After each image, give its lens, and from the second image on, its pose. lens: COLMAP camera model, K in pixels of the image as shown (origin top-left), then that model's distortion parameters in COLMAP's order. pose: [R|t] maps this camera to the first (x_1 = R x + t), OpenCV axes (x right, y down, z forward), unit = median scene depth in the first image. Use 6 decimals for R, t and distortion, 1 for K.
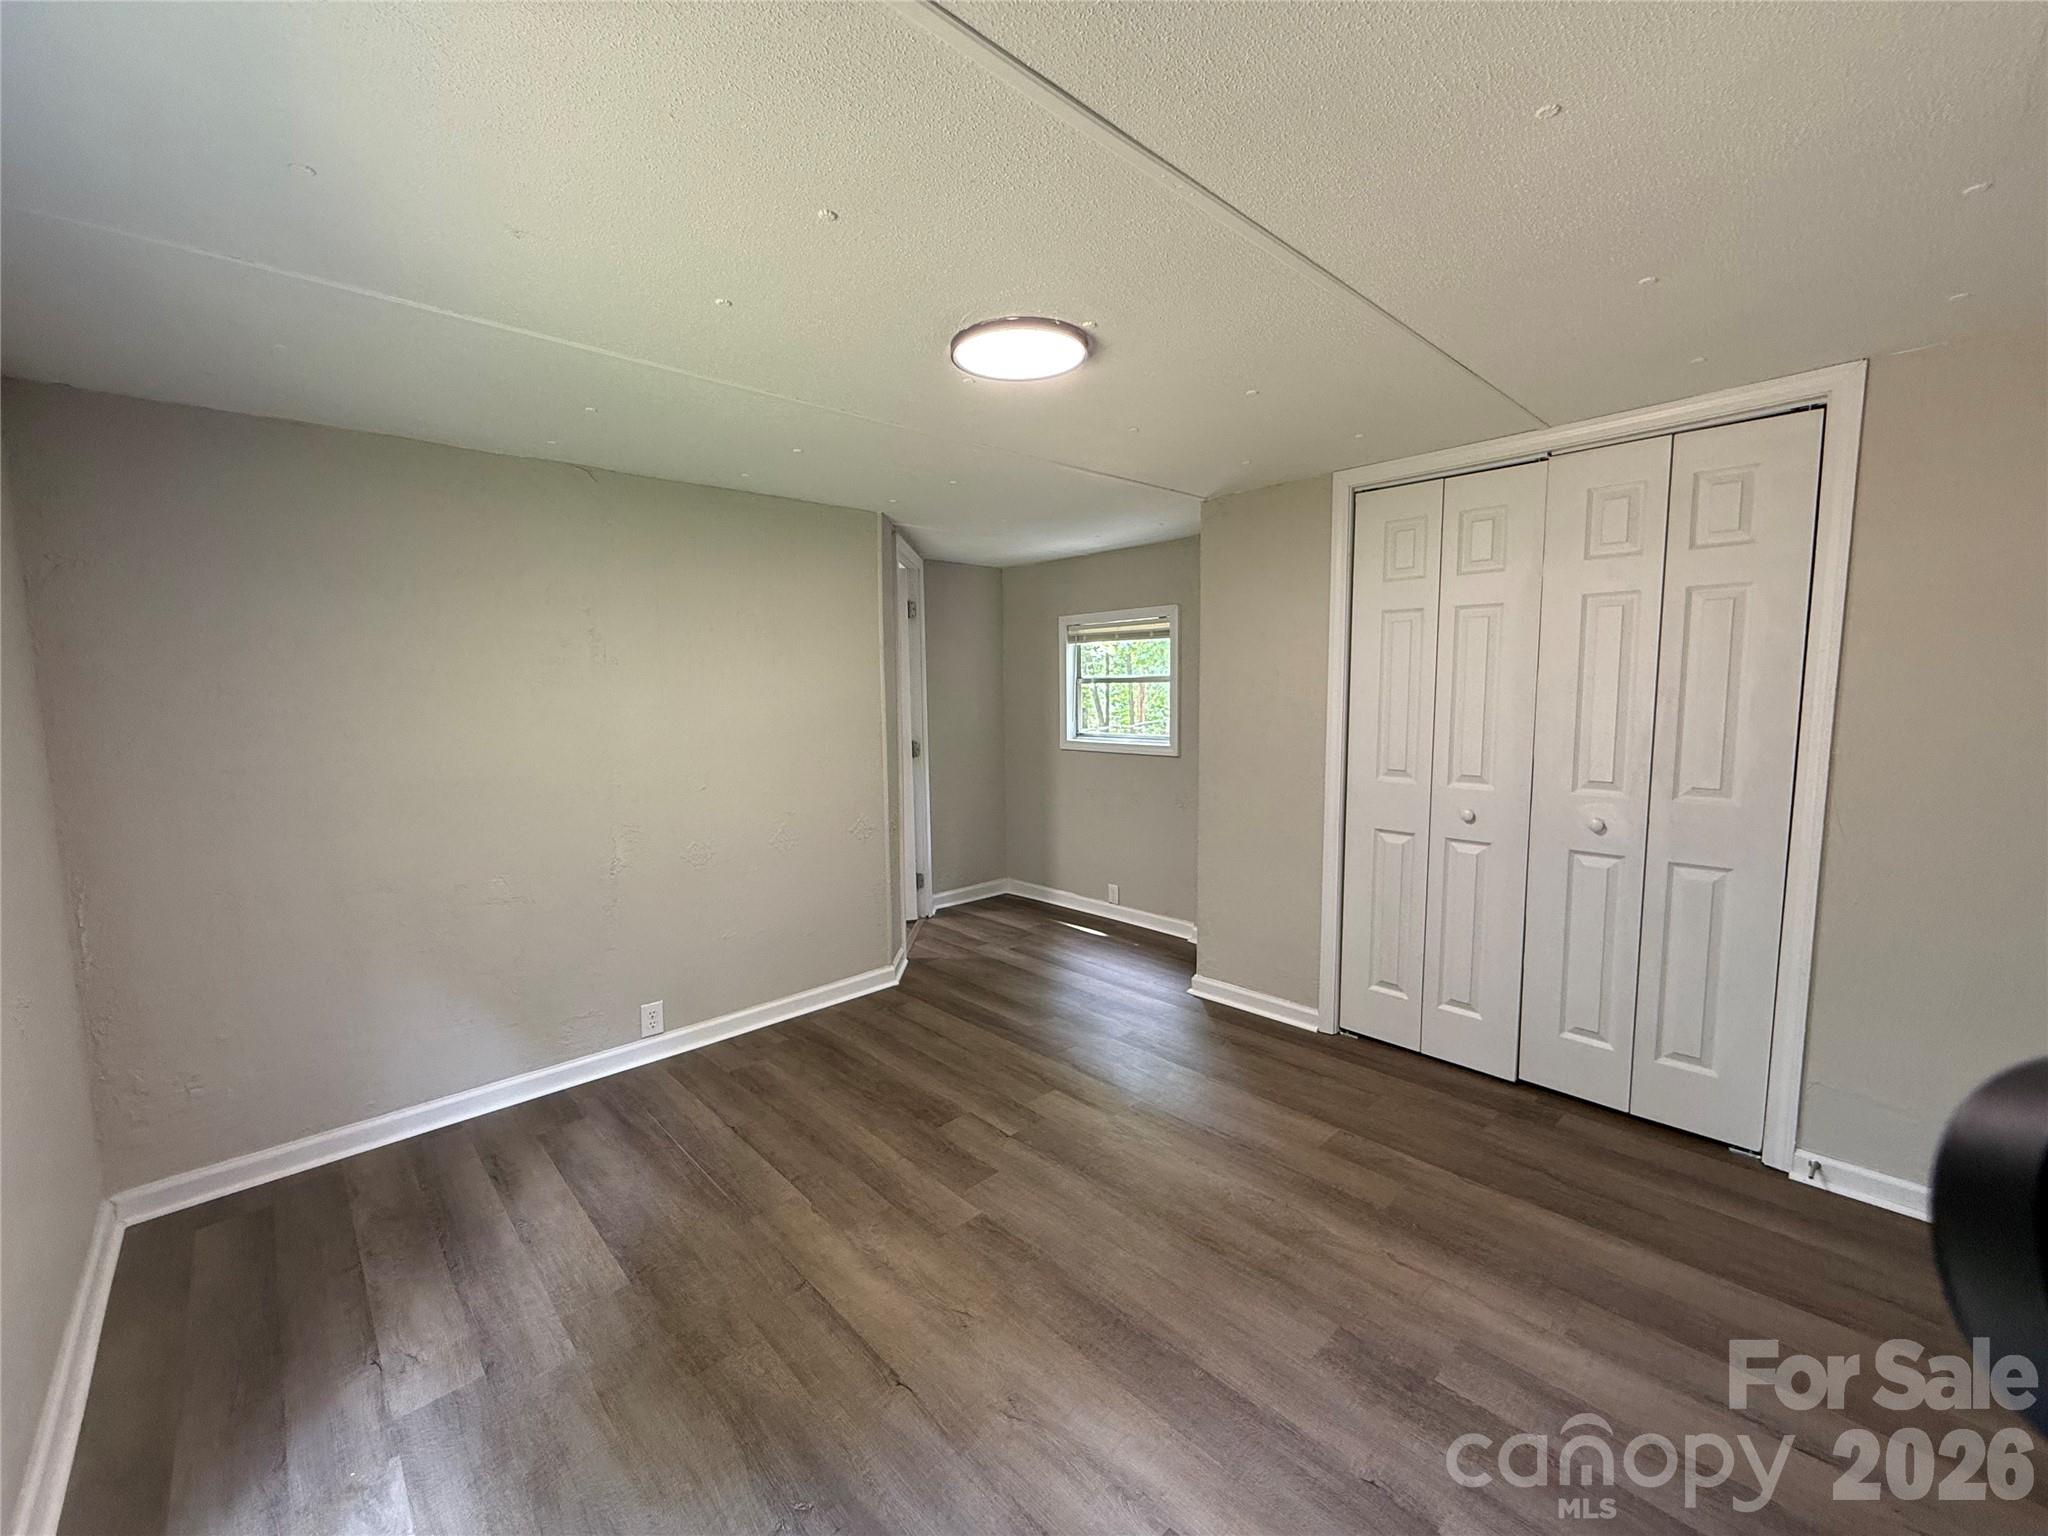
lens RADIAL K [[816.8, 0, 1026.9], [0, 816.8, 765.5], [0, 0, 1]] dist [-0.000370, -0.000110]
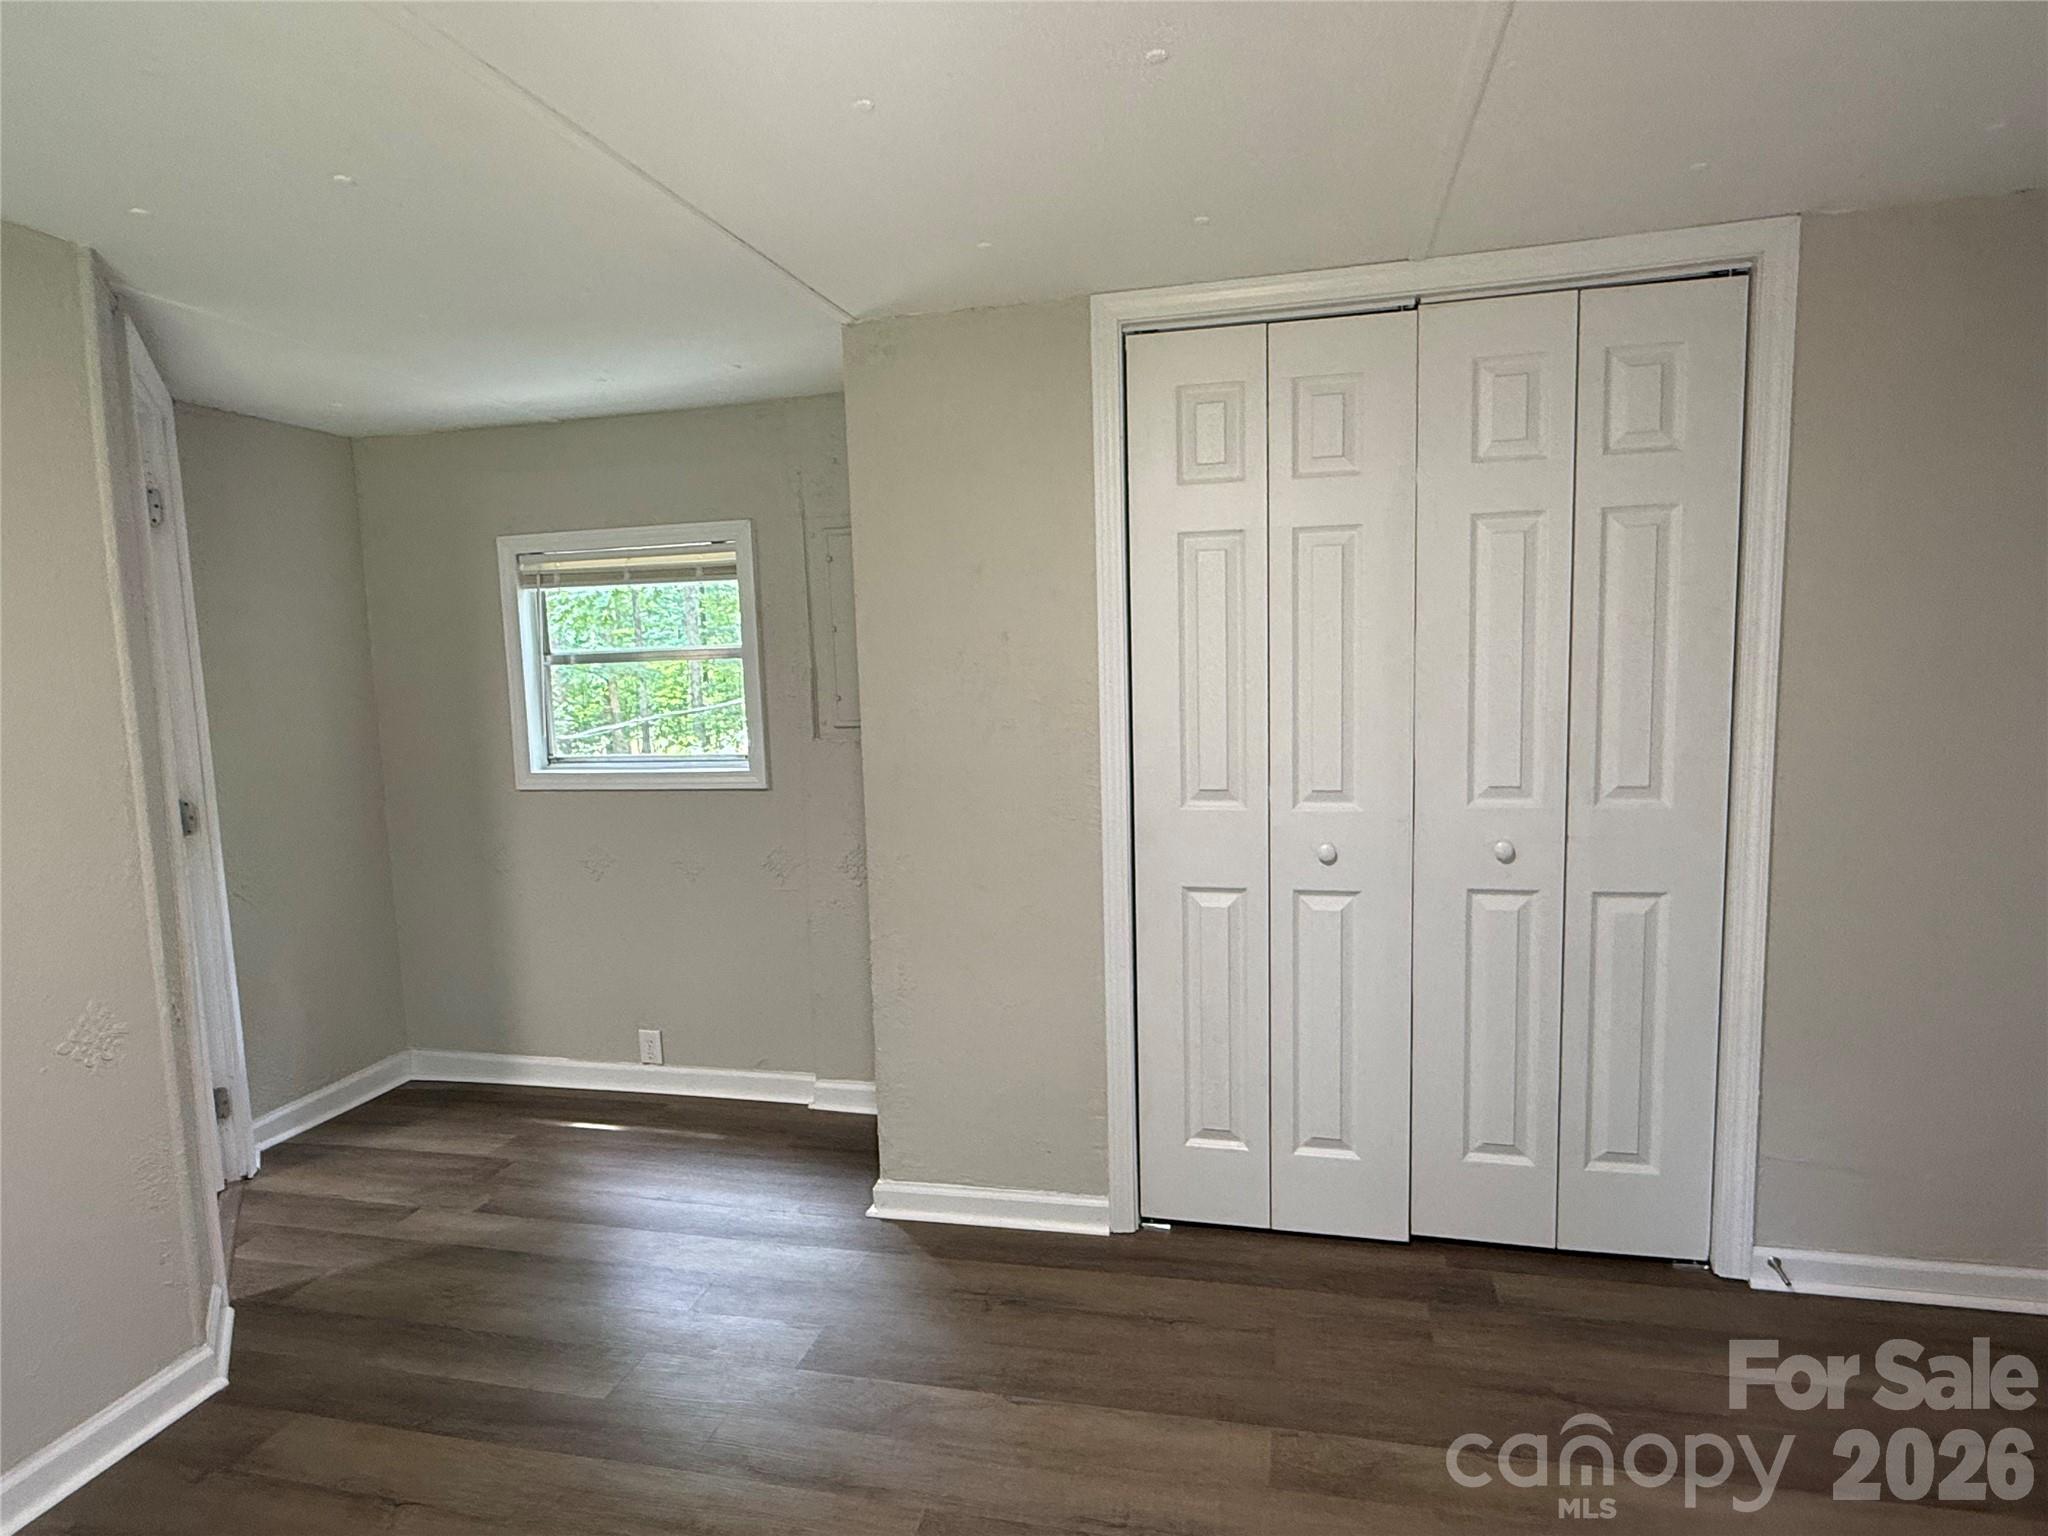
lens RADIAL K [[1148.6, 0, 1024.0], [0, 1148.6, 768.0], [0, 0, 1]] dist [0.001304, -0.000099]
pose [[0.839649, -0.072544, 0.538263, -0.115364], [0.075768, 0.996994, 0.016176, -0.030483], [-0.537818, 0.027201, 0.842622, 0.286698]]
